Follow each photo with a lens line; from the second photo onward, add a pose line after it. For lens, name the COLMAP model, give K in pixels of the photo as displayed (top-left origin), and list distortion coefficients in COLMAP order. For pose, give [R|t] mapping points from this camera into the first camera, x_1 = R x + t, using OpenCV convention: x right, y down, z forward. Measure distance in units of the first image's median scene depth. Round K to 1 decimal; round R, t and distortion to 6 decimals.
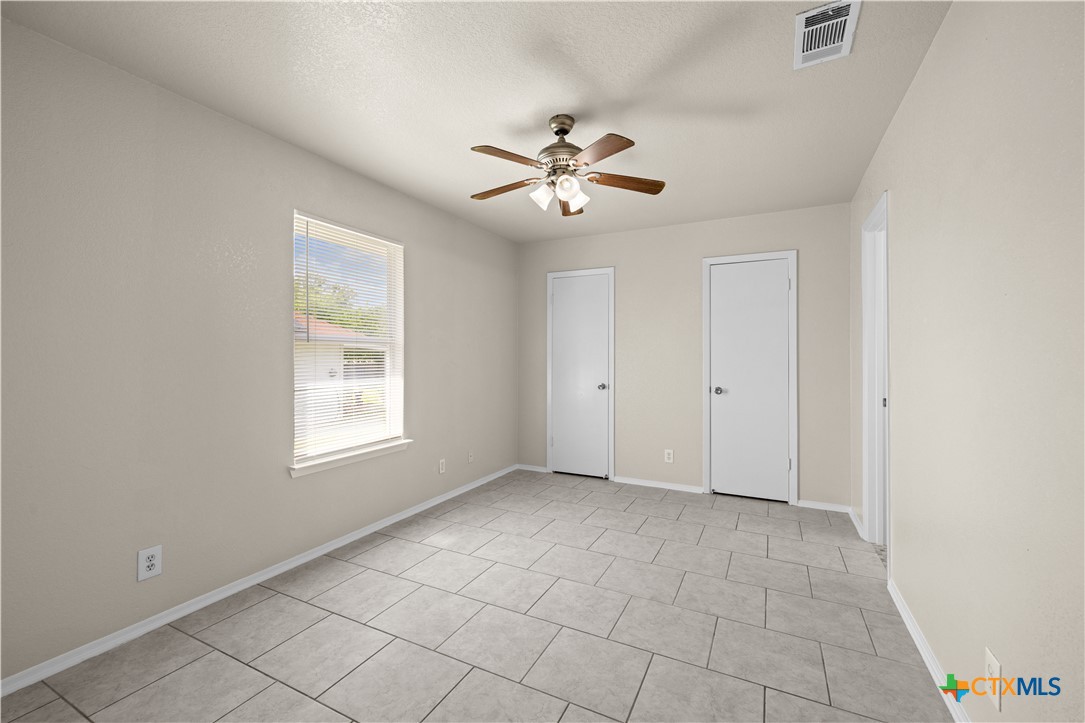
lens RADIAL K [[458.6, 0, 541.1], [0, 458.6, 361.4], [0, 0, 1]] dist [0.001572, -0.000469]
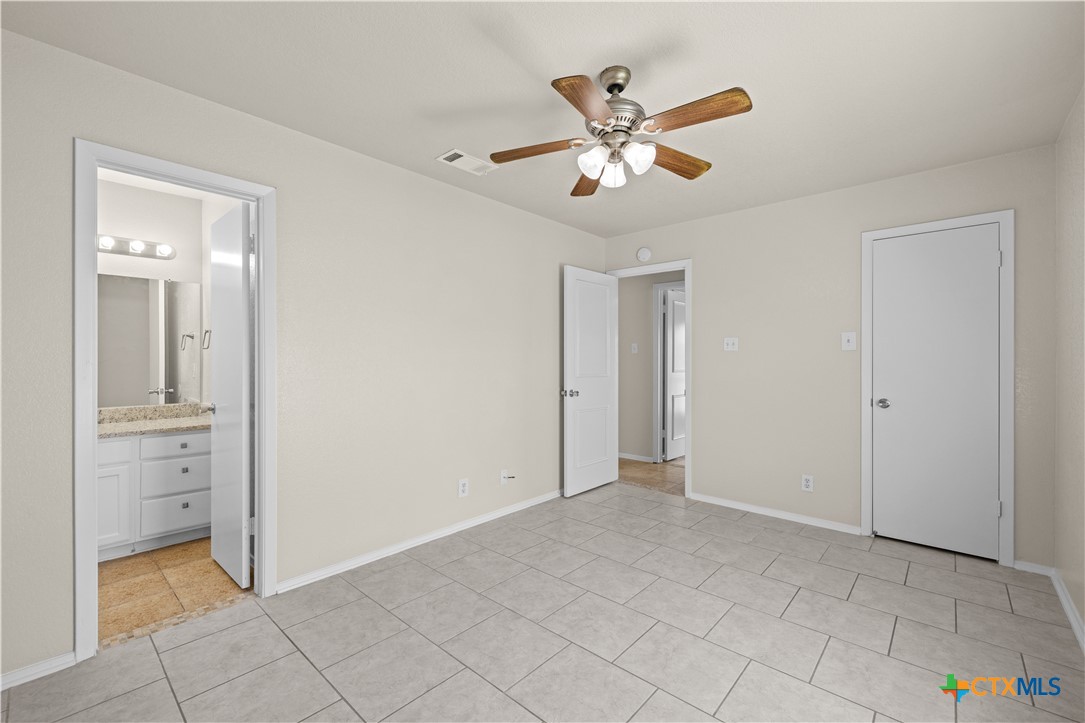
lens RADIAL K [[458.6, 0, 543.5], [0, 458.6, 359.2], [0, 0, 1]] dist [0.001572, -0.000469]
pose [[-0.966897, -0.000639, 0.255168, -0.045478], [0.000116, 0.999996, 0.002940, -0.010776], [-0.255168, 0.002872, -0.966892, 1.957398]]
